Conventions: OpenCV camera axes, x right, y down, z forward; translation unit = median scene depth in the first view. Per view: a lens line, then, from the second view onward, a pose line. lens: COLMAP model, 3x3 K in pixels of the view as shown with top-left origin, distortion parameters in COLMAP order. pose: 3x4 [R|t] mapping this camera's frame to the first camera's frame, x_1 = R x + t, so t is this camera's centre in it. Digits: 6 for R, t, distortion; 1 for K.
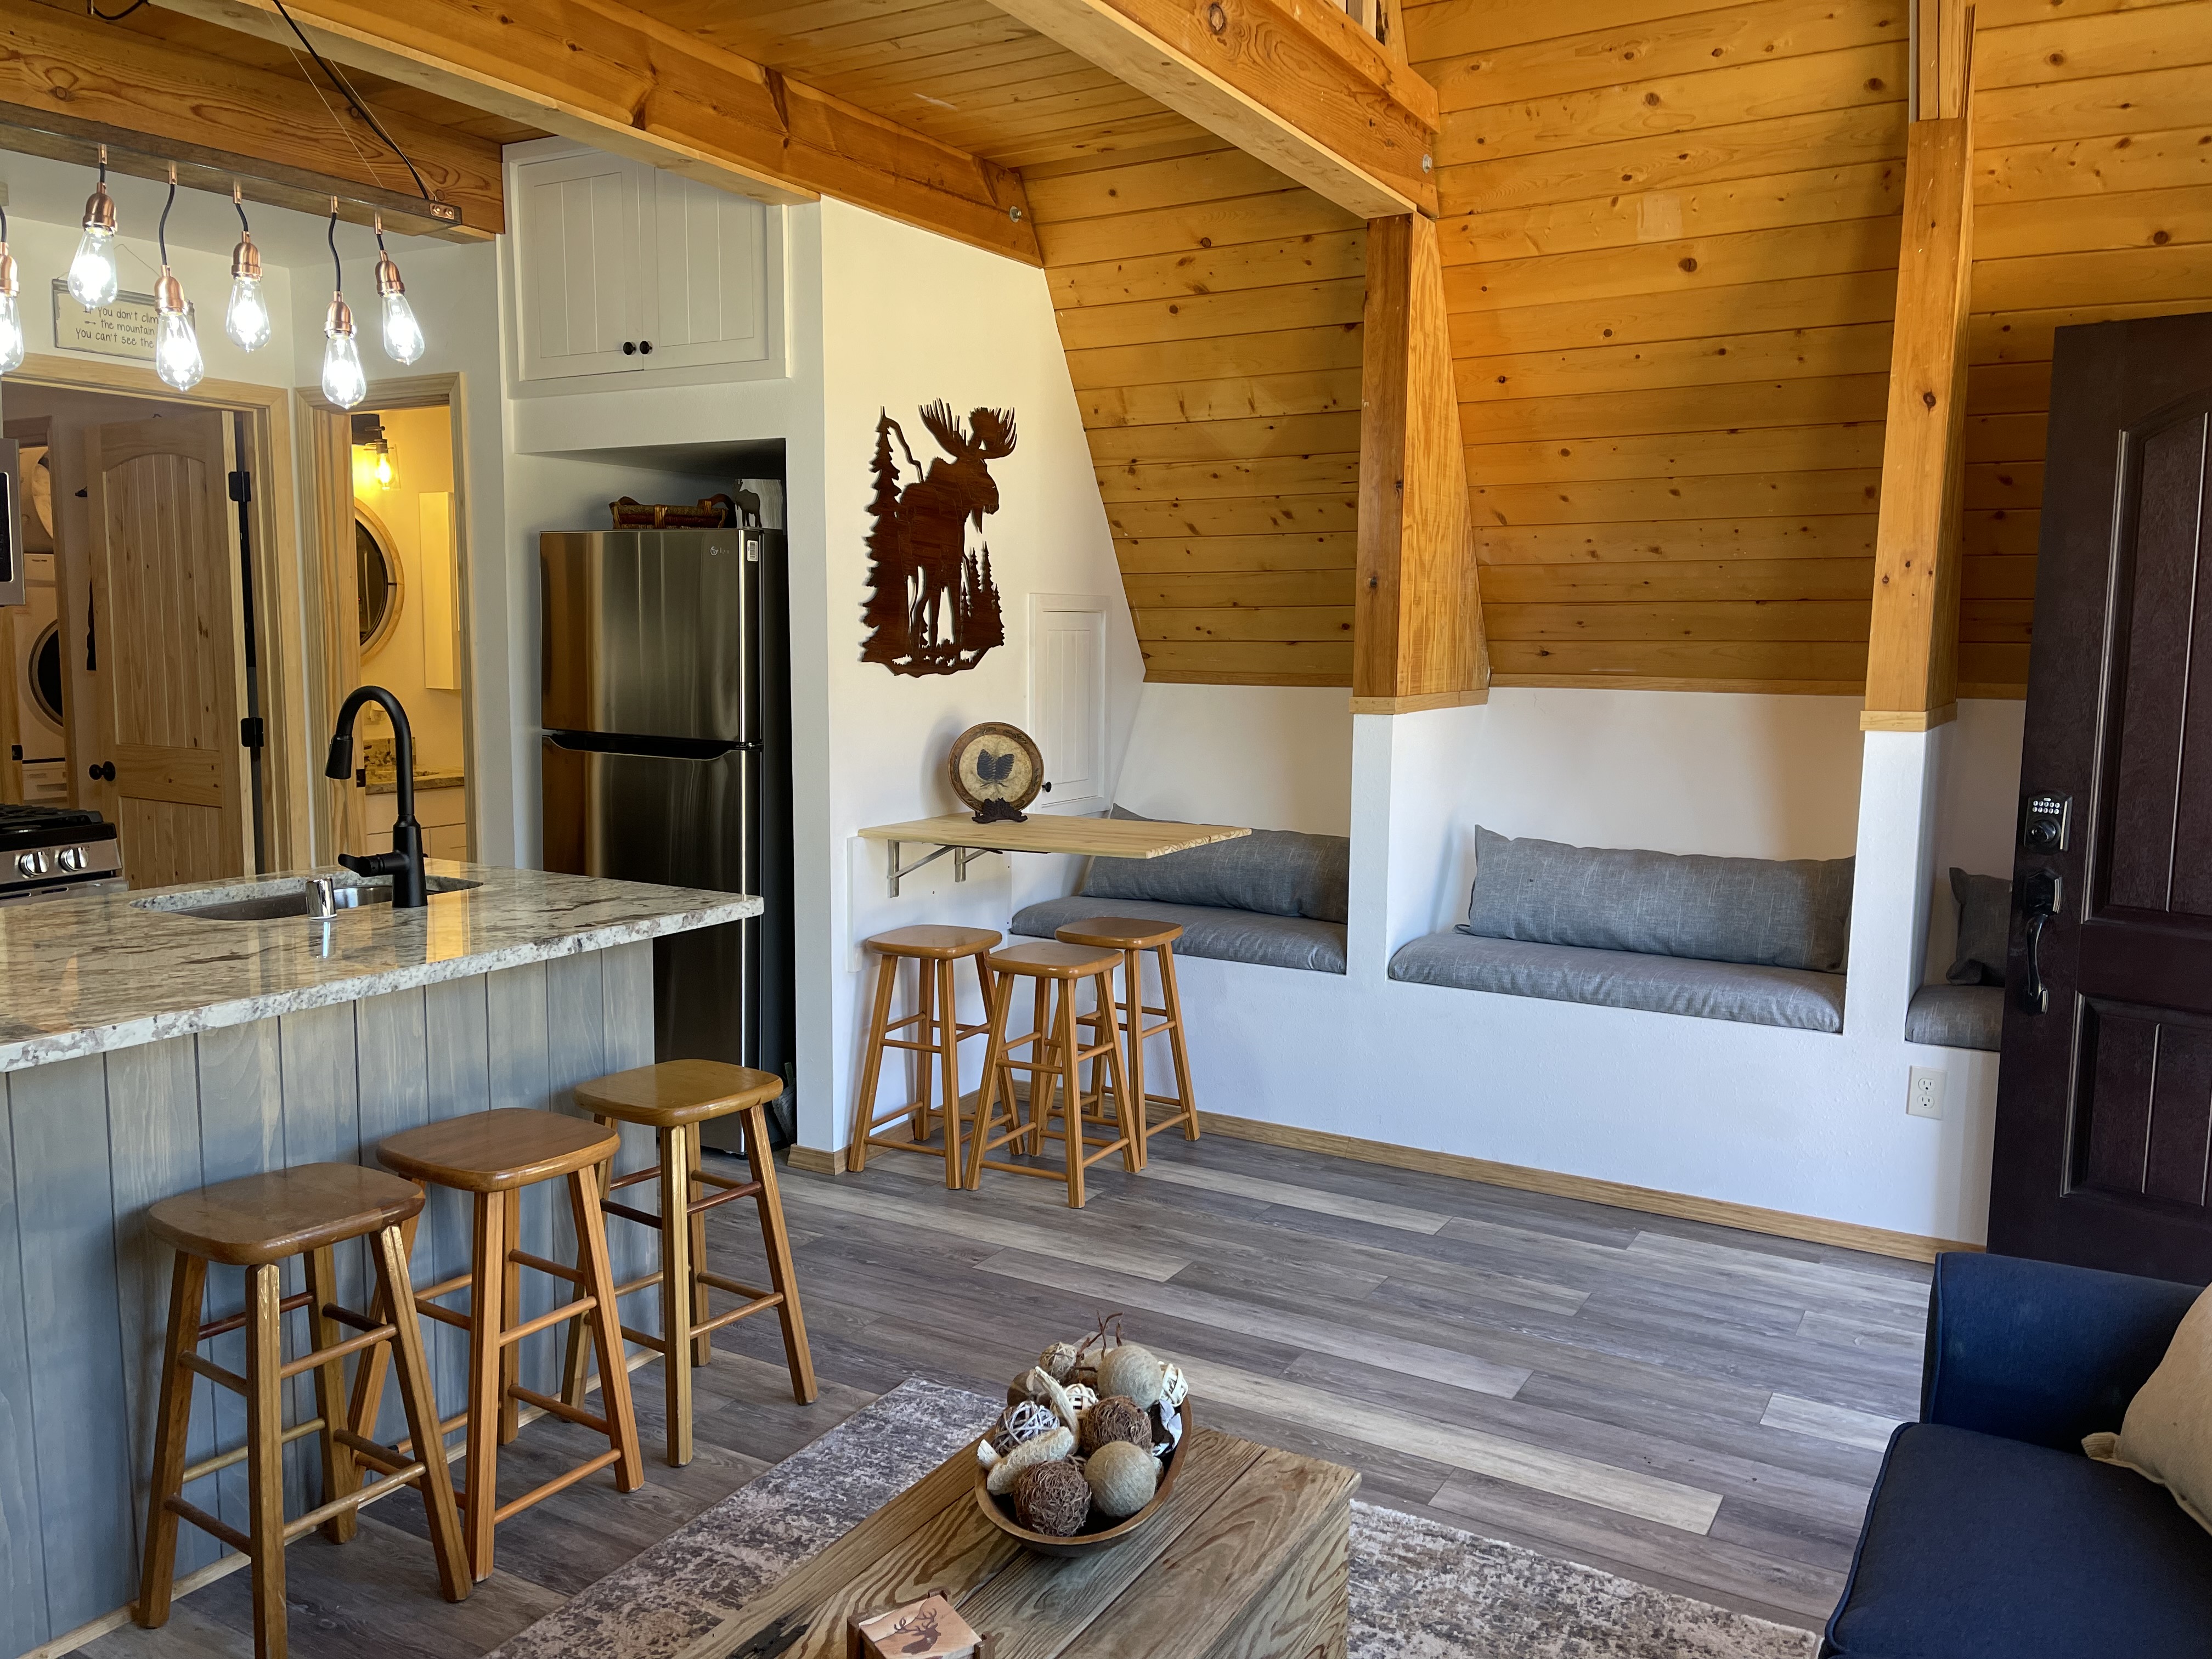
lens RADIAL K [[1676.6, 0, 1098.3], [0, 1676.6, 810.2], [0, 0, 1]] dist [0.076210, -0.098241]
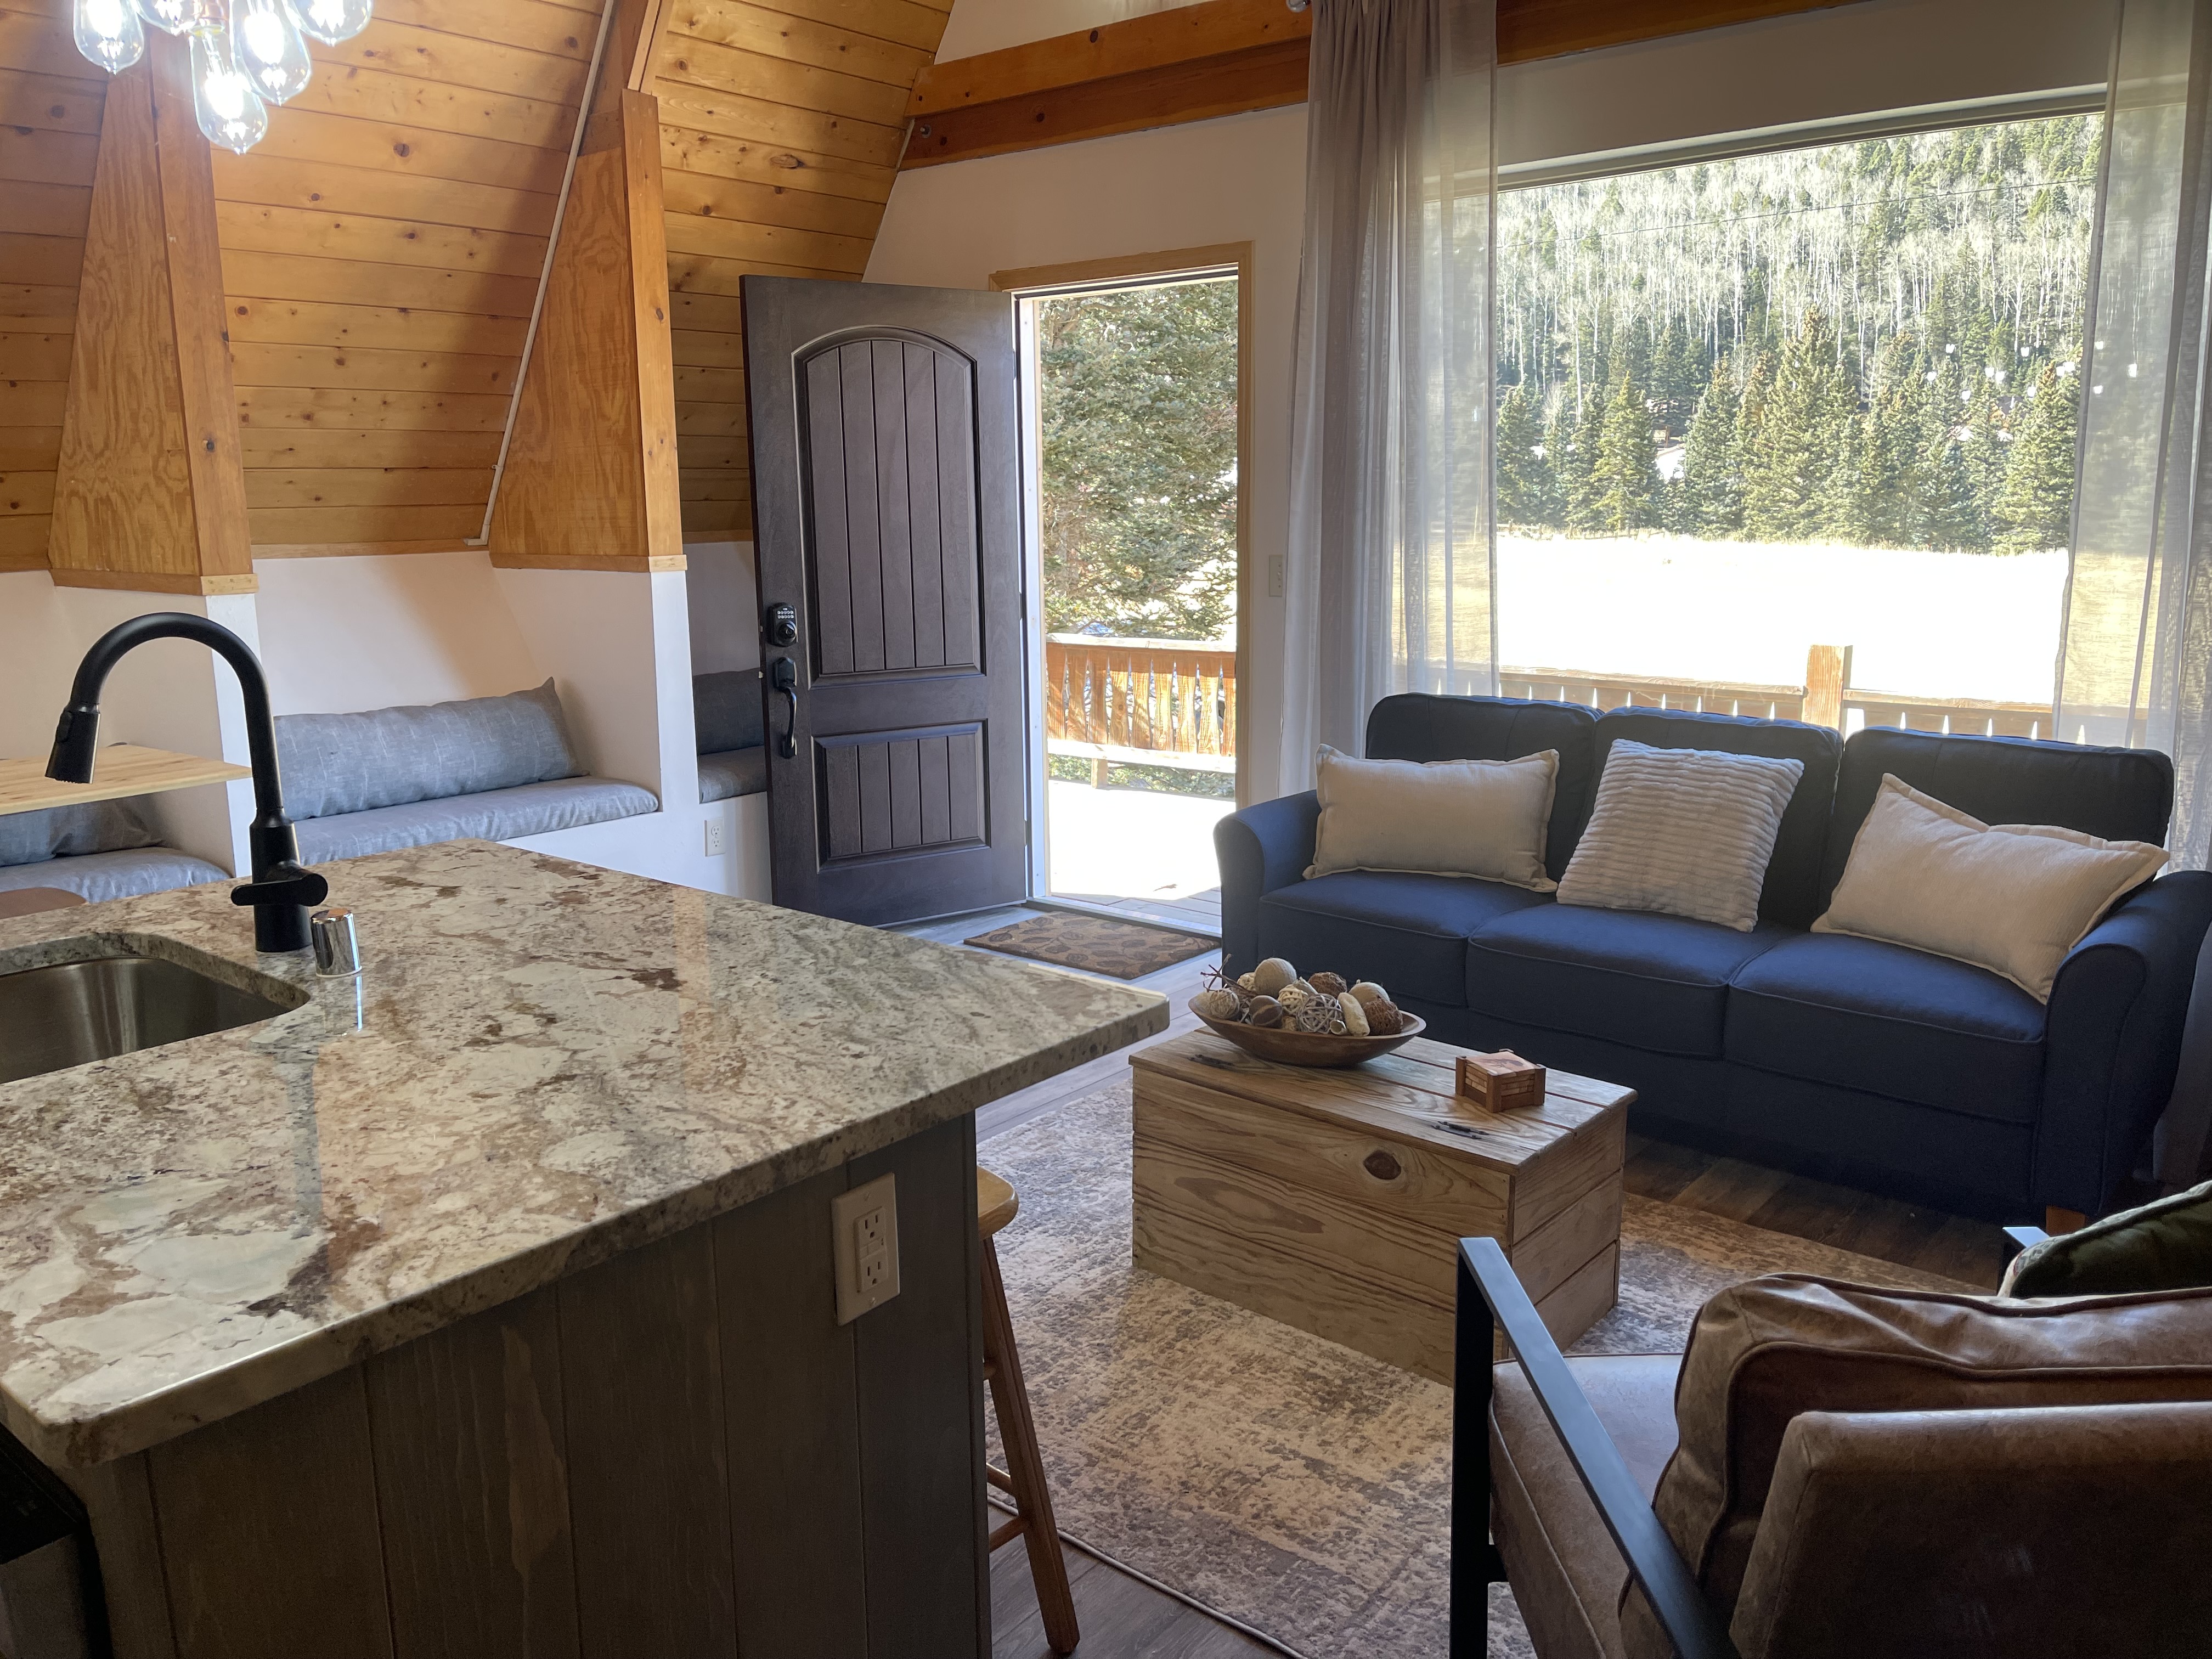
lens RADIAL K [[1676.6, 0, 1117.4], [0, 1676.6, 801.7], [0, 0, 1]] dist [0.076210, -0.098241]
pose [[0.155774, -0.191346, 0.969083, -0.659276], [0.121743, 0.977298, 0.173398, -0.048308], [-0.980262, 0.090969, 0.175533, 0.384229]]
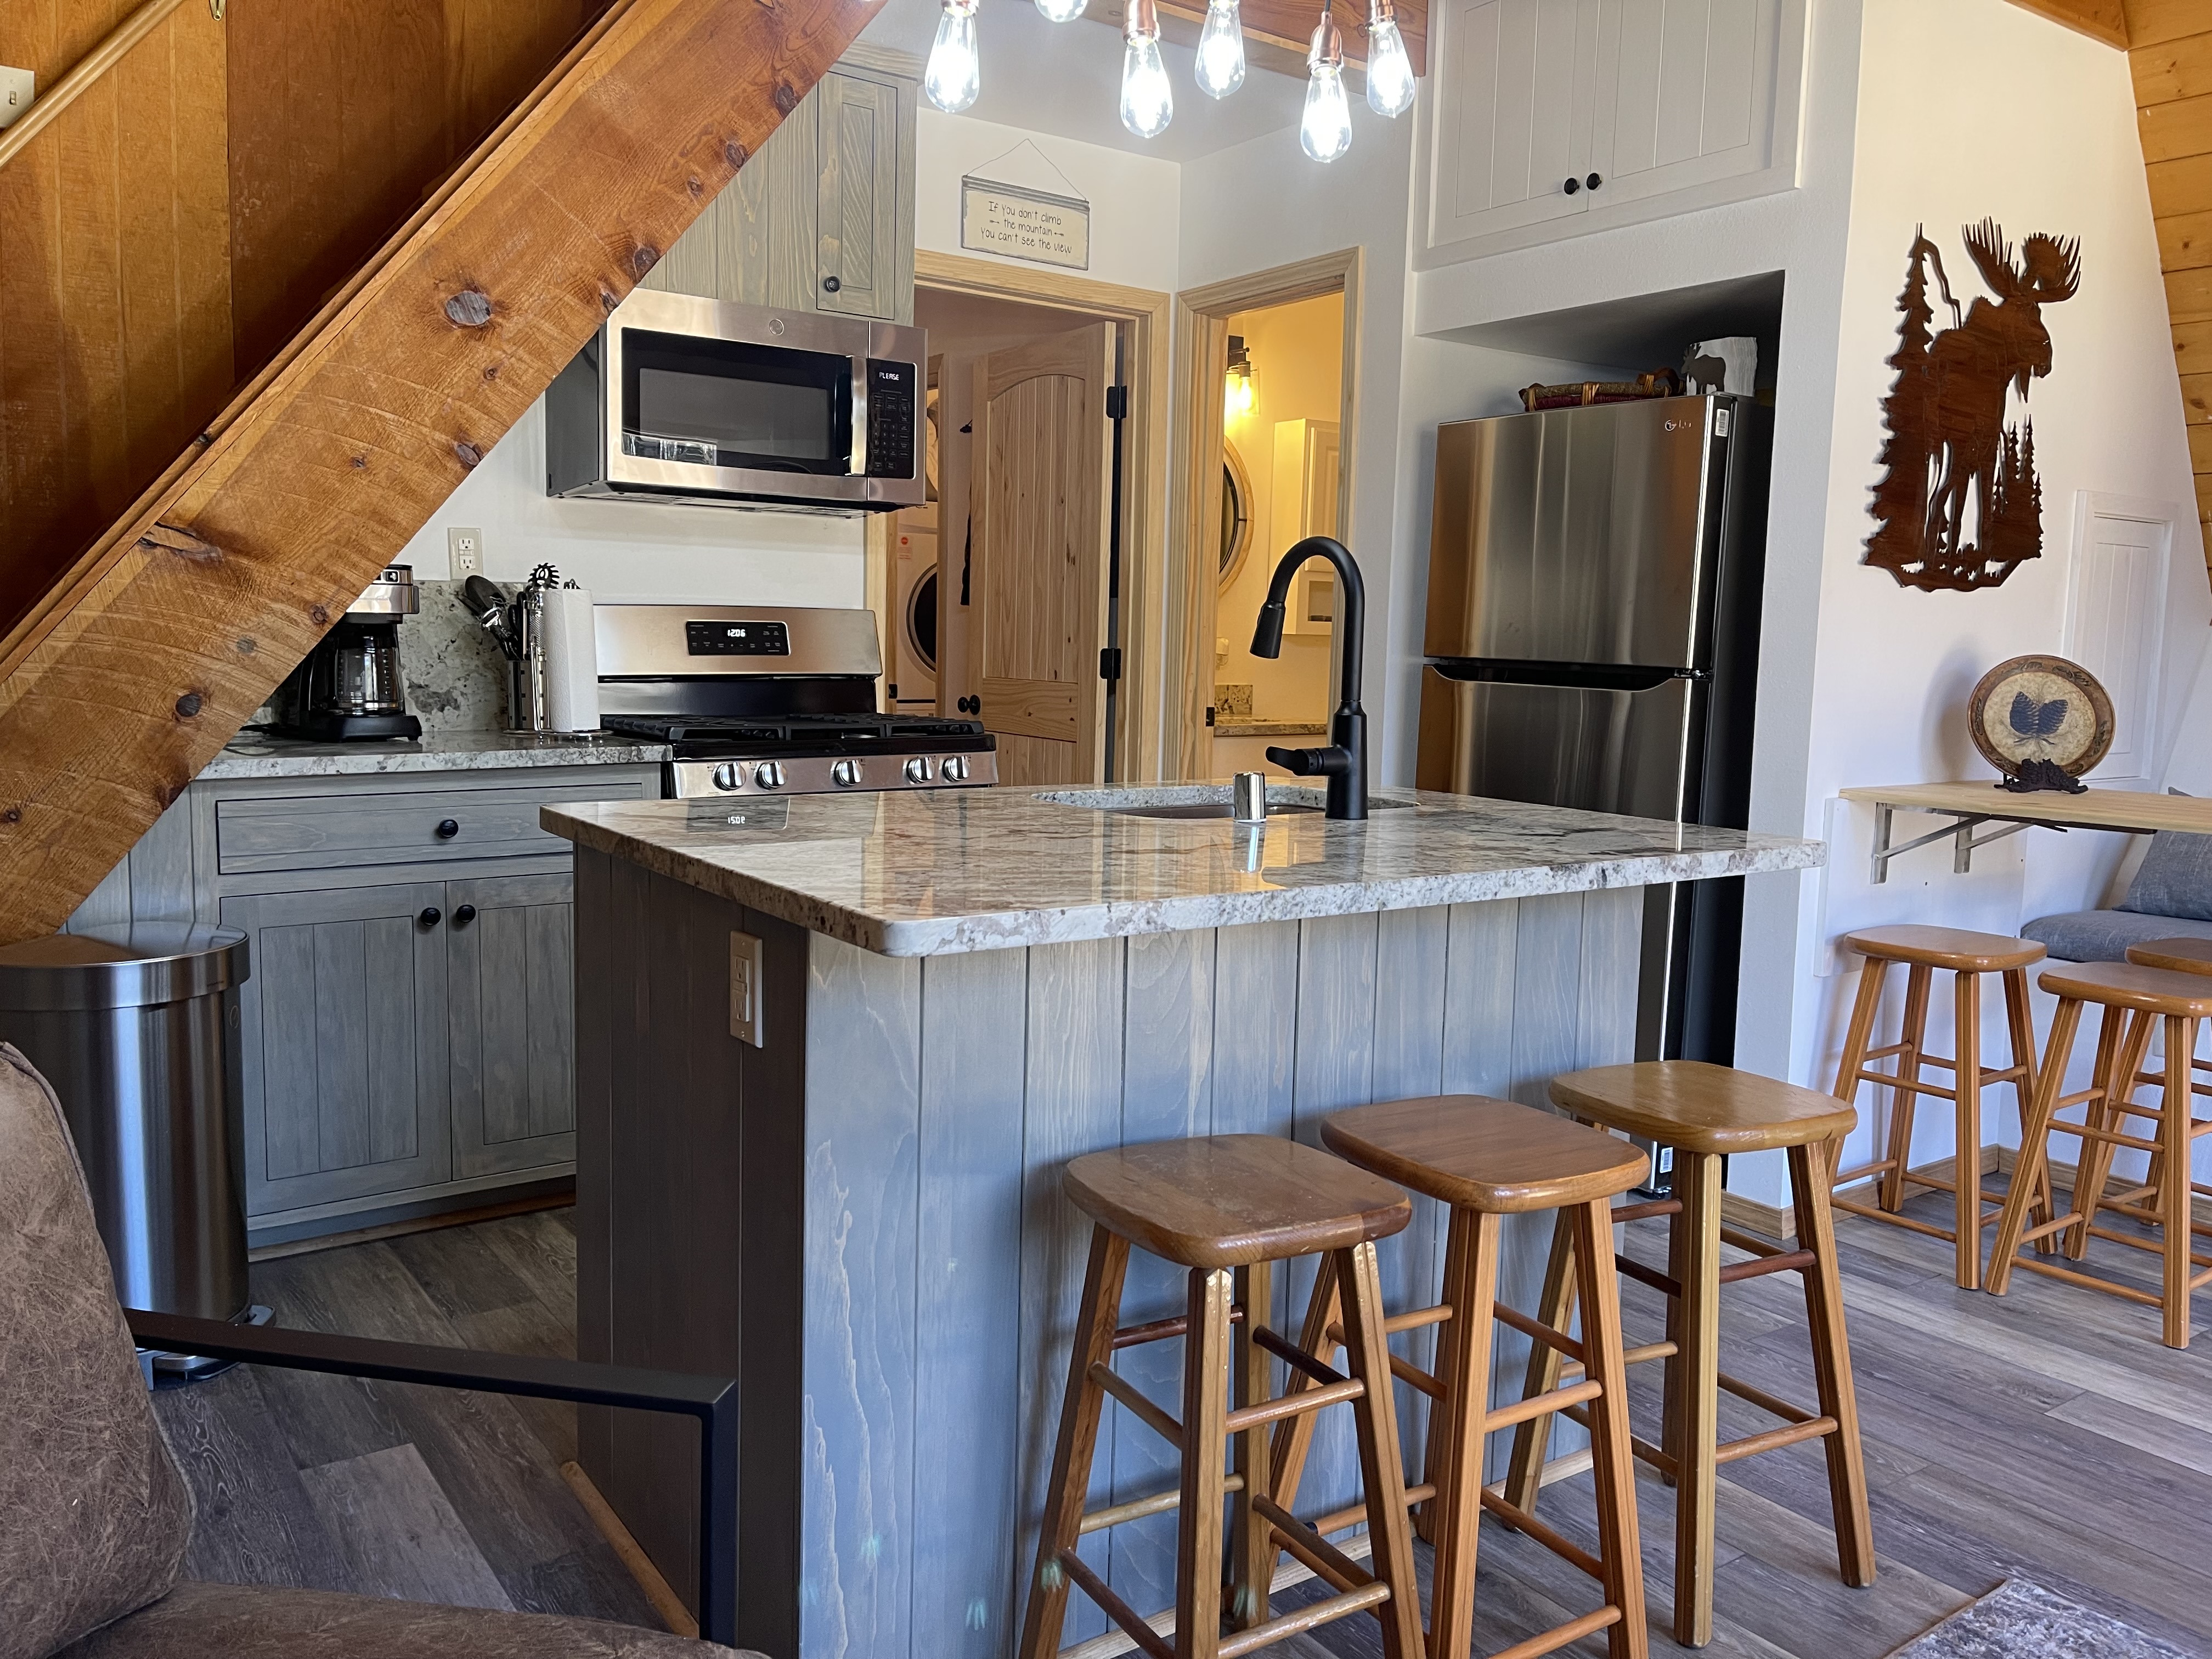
lens RADIAL K [[1676.6, 0, 1098.2], [0, 1676.6, 811.5], [0, 0, 1]] dist [0.076210, -0.098241]
pose [[0.907822, 0.058084, -0.415313, -0.128161], [-0.061495, 0.998094, 0.005167, 0.037962], [0.414822, 0.020849, 0.909664, 0.168598]]
